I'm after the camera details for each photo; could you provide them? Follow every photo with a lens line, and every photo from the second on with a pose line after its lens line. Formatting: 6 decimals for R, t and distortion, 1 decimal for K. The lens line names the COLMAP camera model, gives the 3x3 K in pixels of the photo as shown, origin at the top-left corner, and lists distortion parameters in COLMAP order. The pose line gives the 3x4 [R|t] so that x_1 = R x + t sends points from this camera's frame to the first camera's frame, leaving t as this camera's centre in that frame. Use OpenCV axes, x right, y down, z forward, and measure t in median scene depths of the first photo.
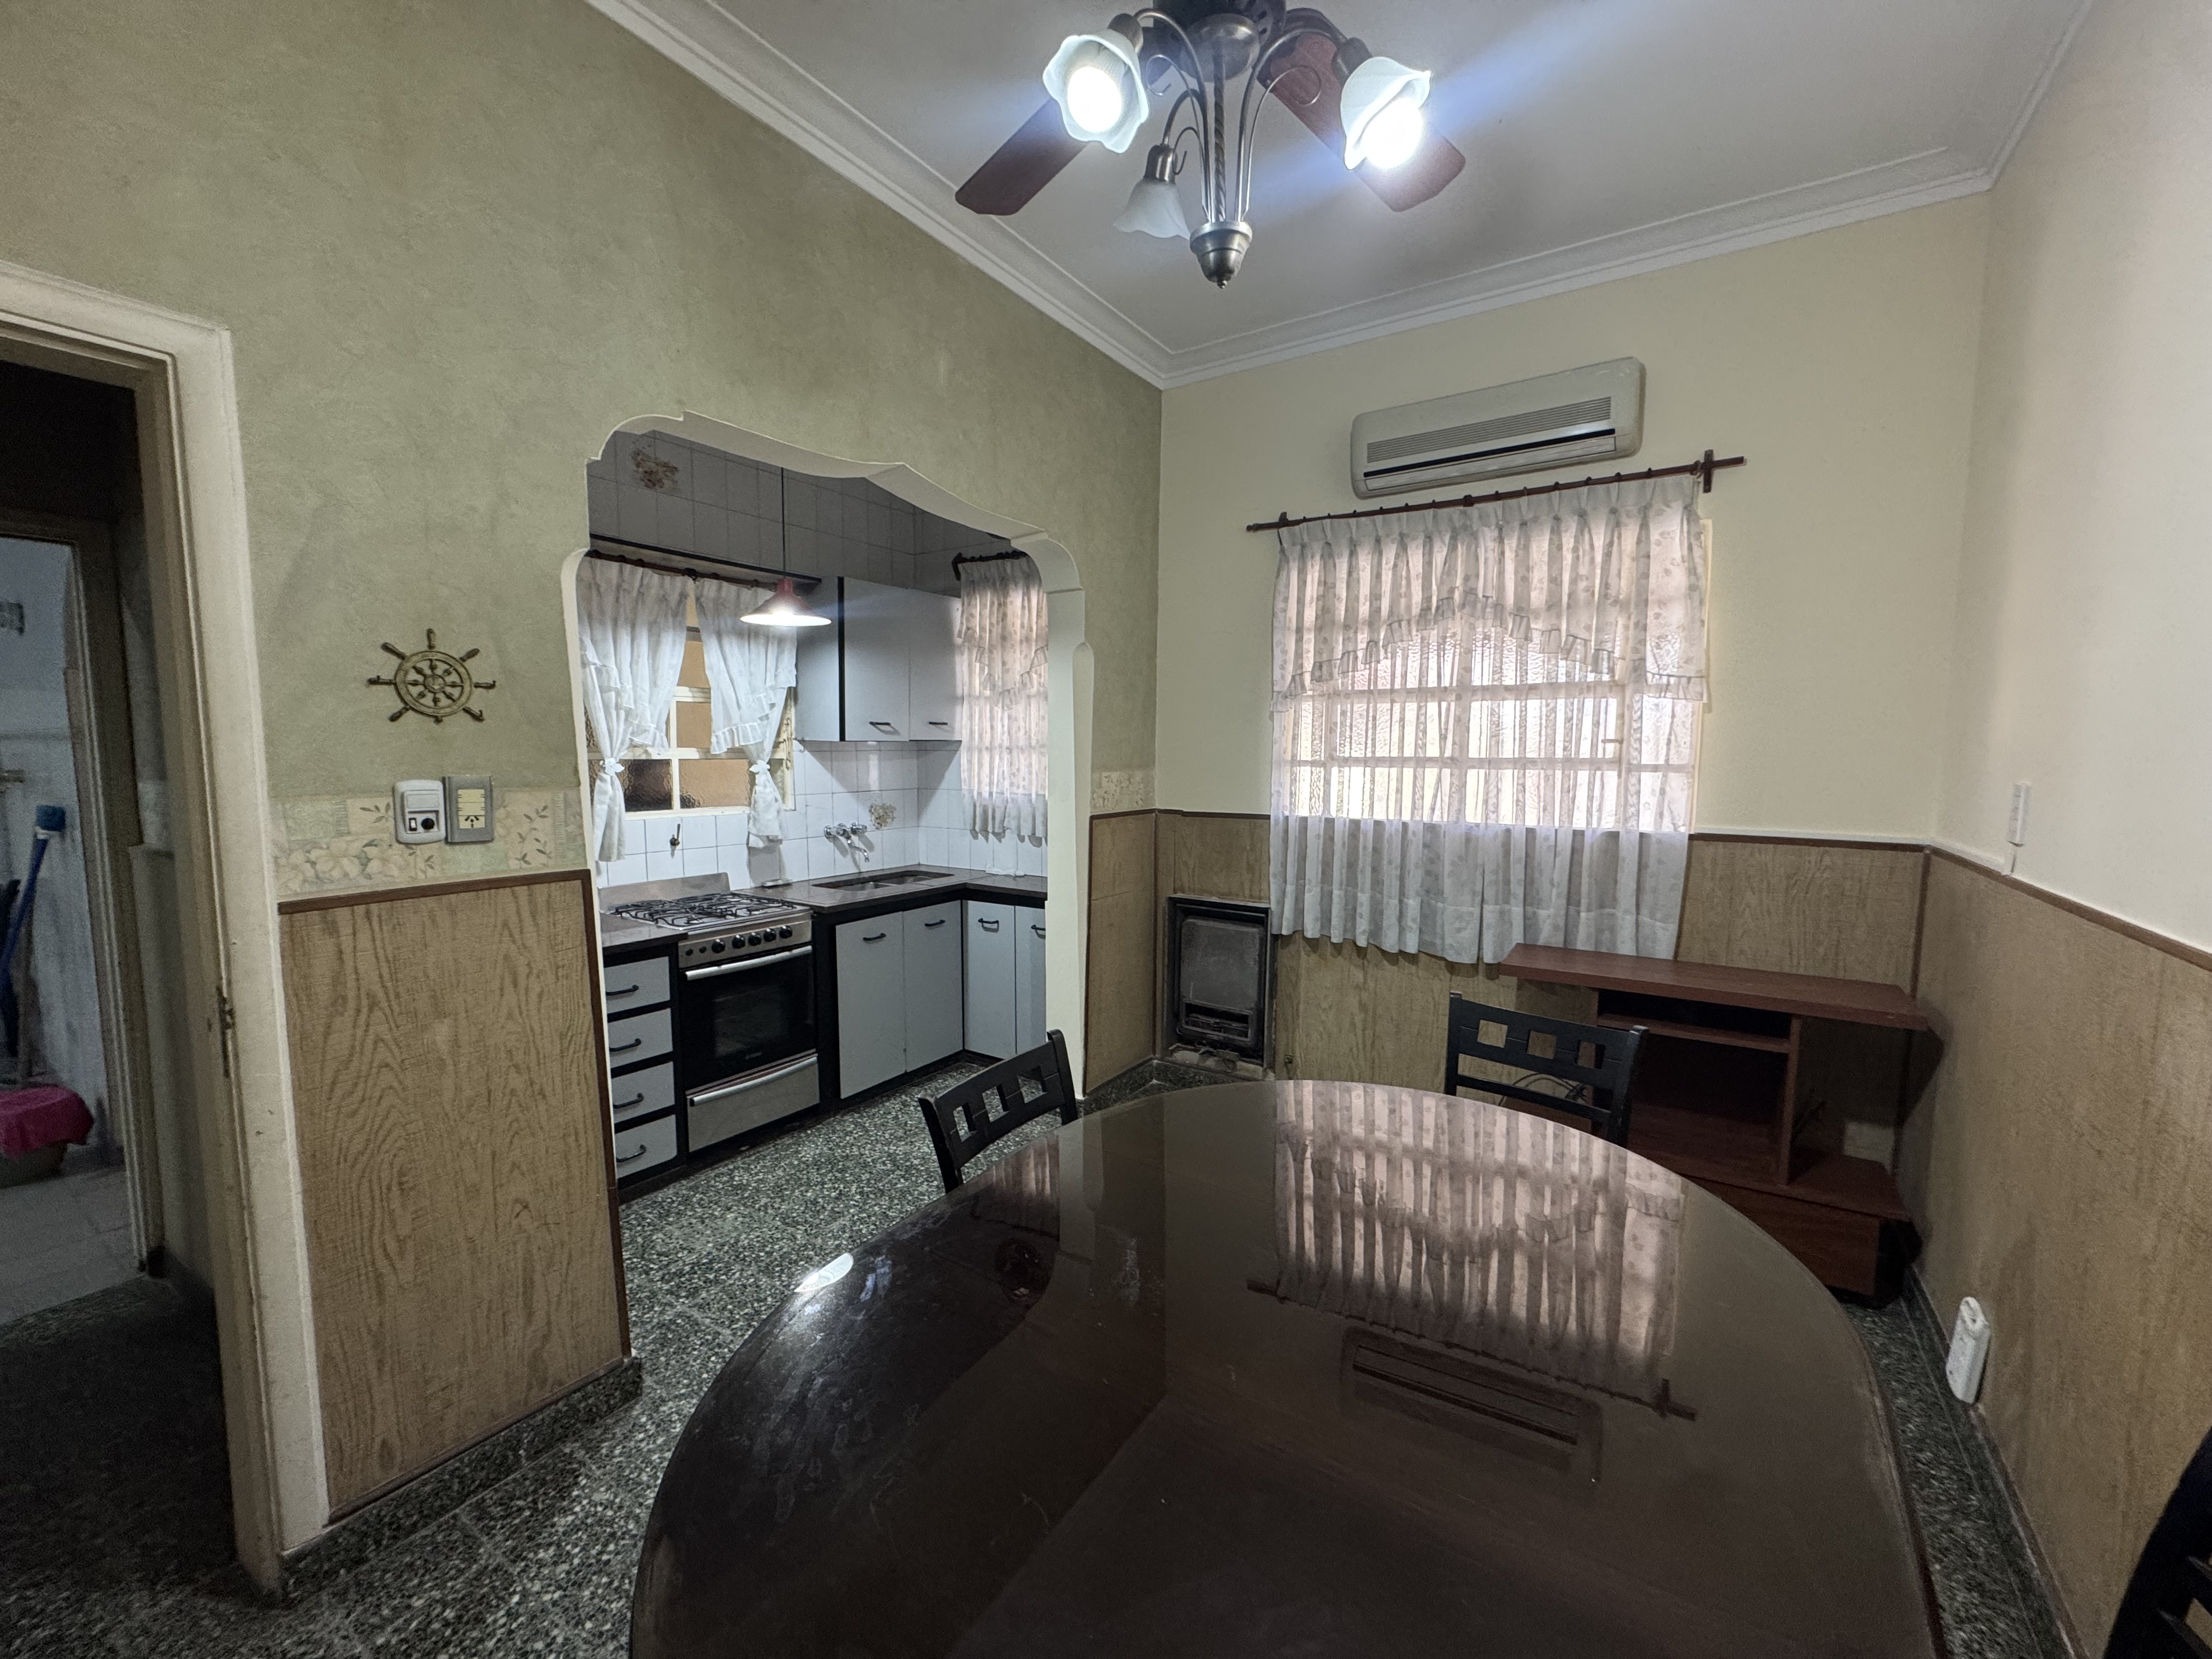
lens RADIAL K [[878.9, 0, 1105.0], [0, 878.9, 830.0], [0, 0, 1]] dist [-0.004635, 0.000226]
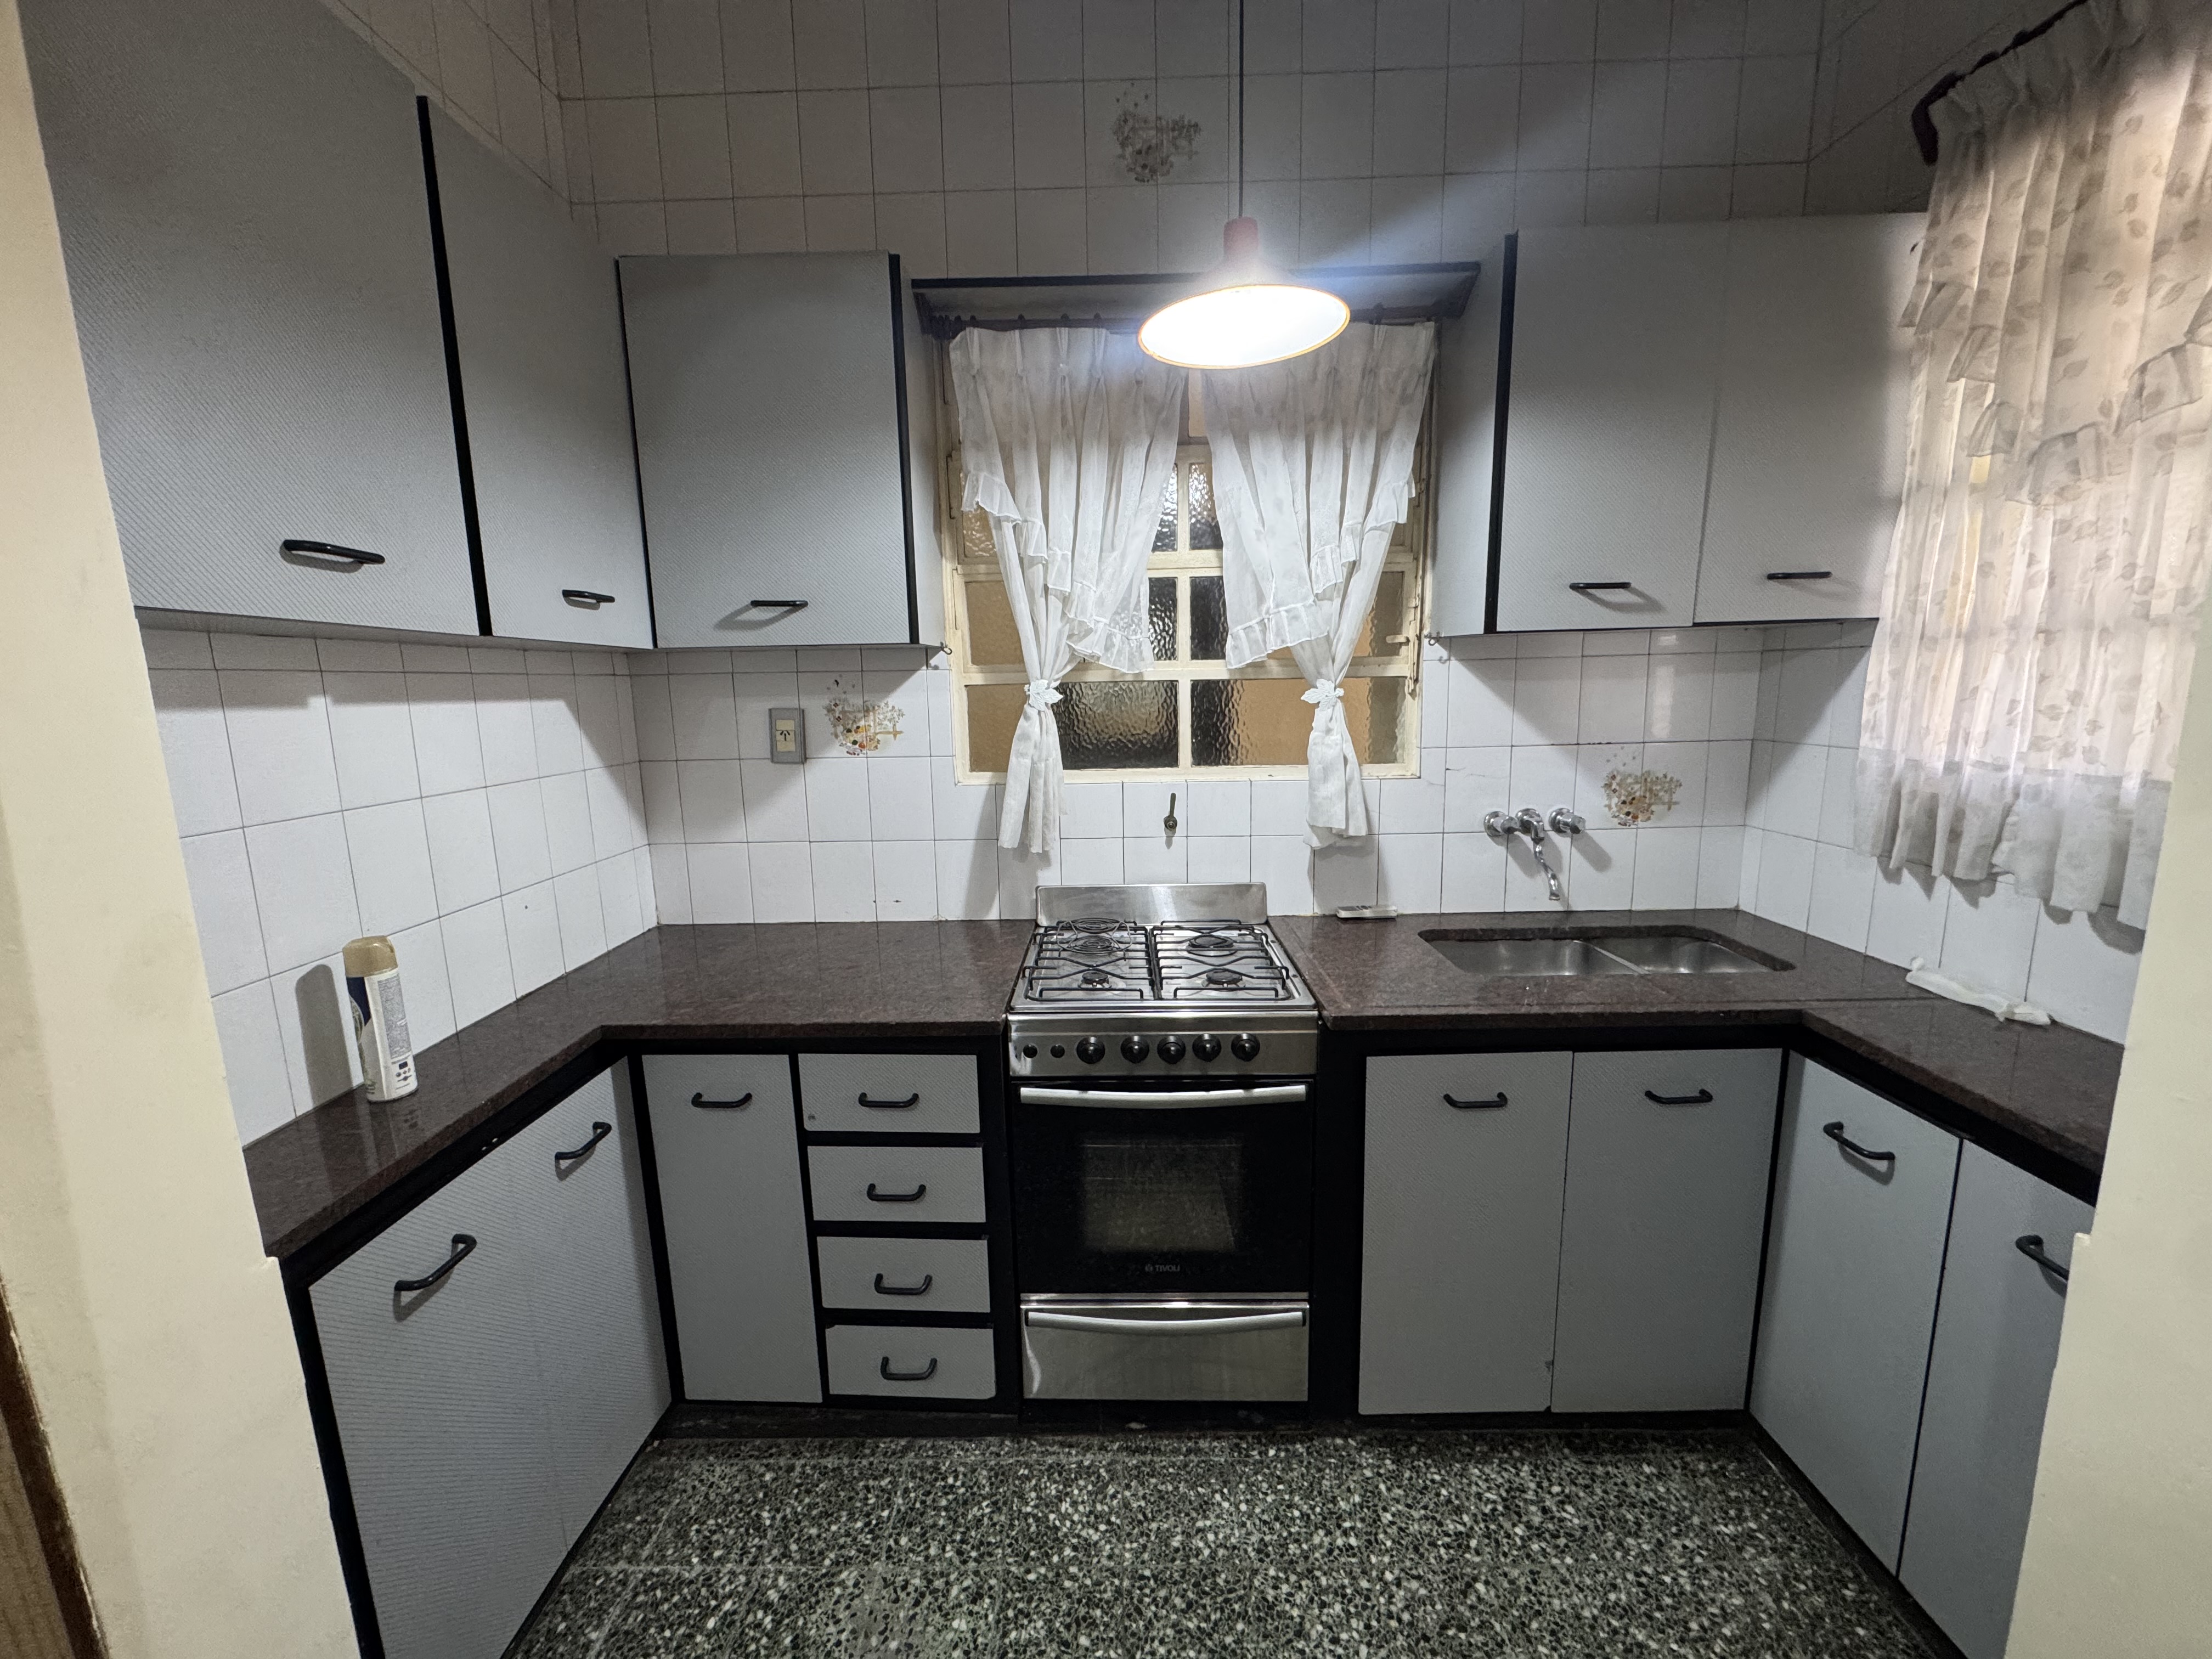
lens RADIAL K [[878.9, 0, 1105.0], [0, 878.9, 830.0], [0, 0, 1]] dist [-0.004635, 0.000226]
pose [[0.543180, 0.121883, -0.830722, -0.023038], [-0.053589, 0.992423, 0.110568, -0.039139], [0.837904, -0.015541, 0.545596, 0.566576]]
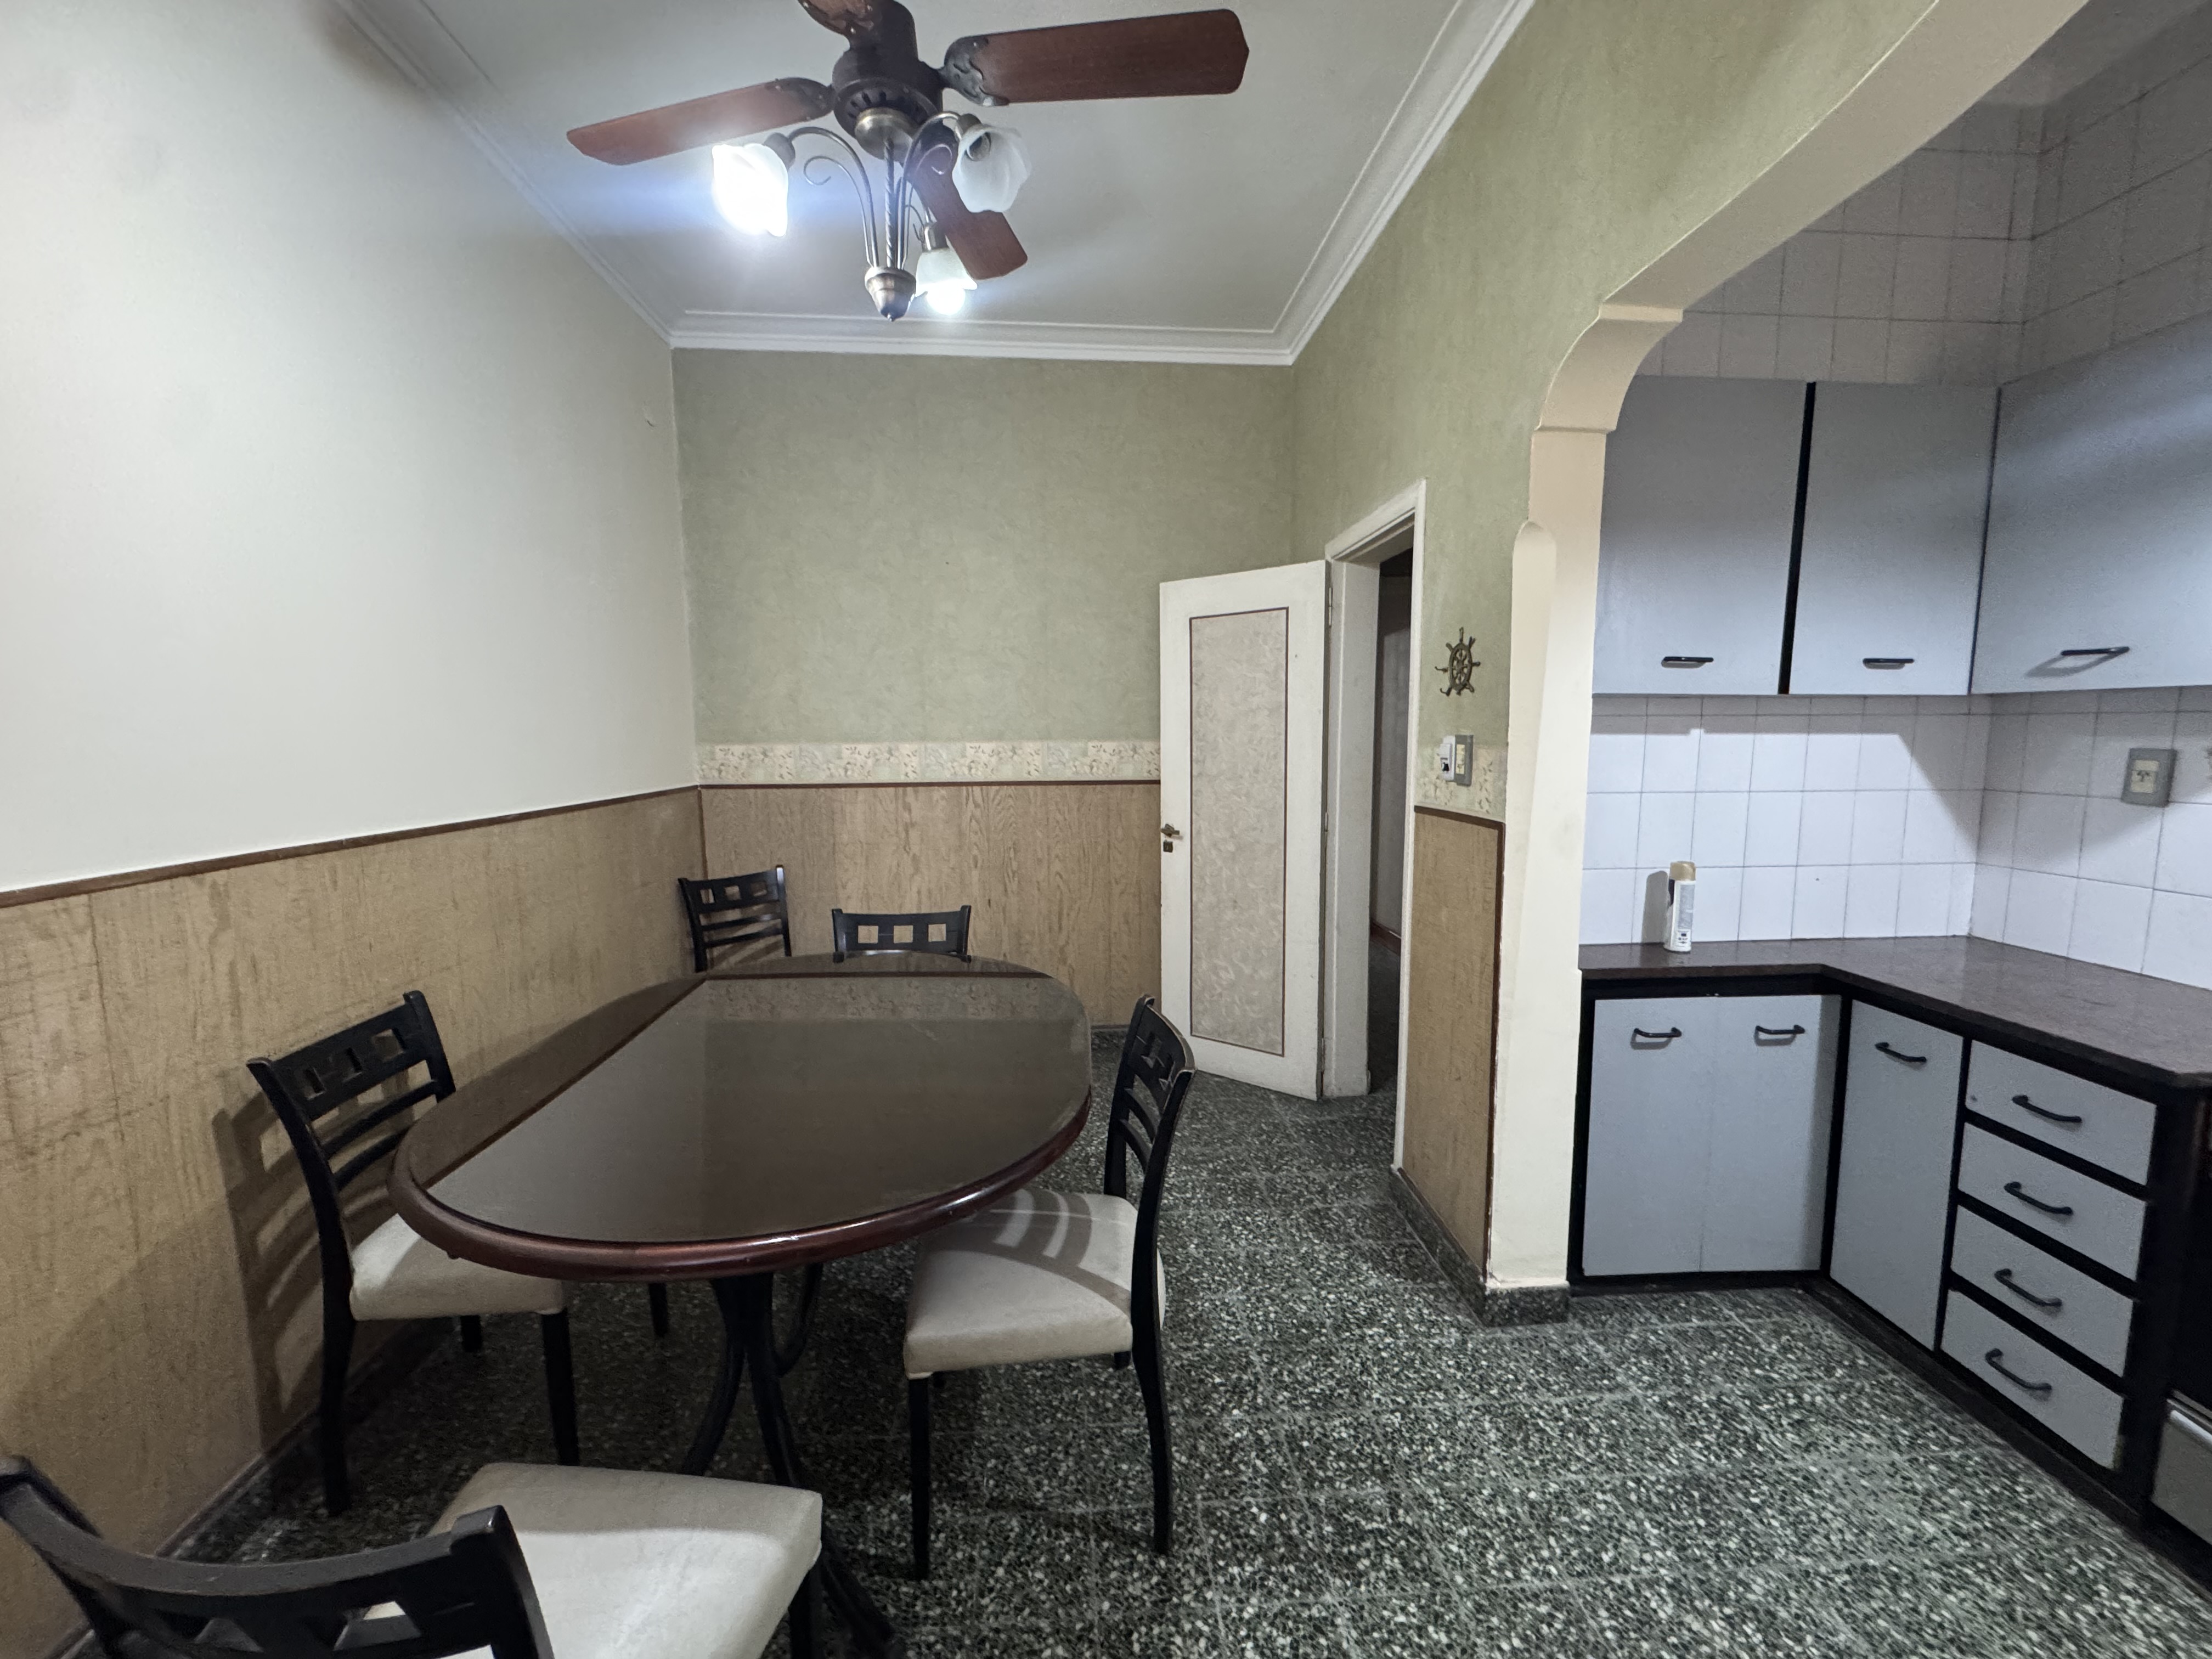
lens RADIAL K [[878.9, 0, 1105.0], [0, 878.9, 830.0], [0, 0, 1]] dist [-0.004635, 0.000226]
pose [[-0.795668, 0.066958, -0.602021, 0.217542], [-0.056097, 0.981455, 0.183301, -0.055187], [0.603130, 0.179619, -0.777156, 0.725915]]
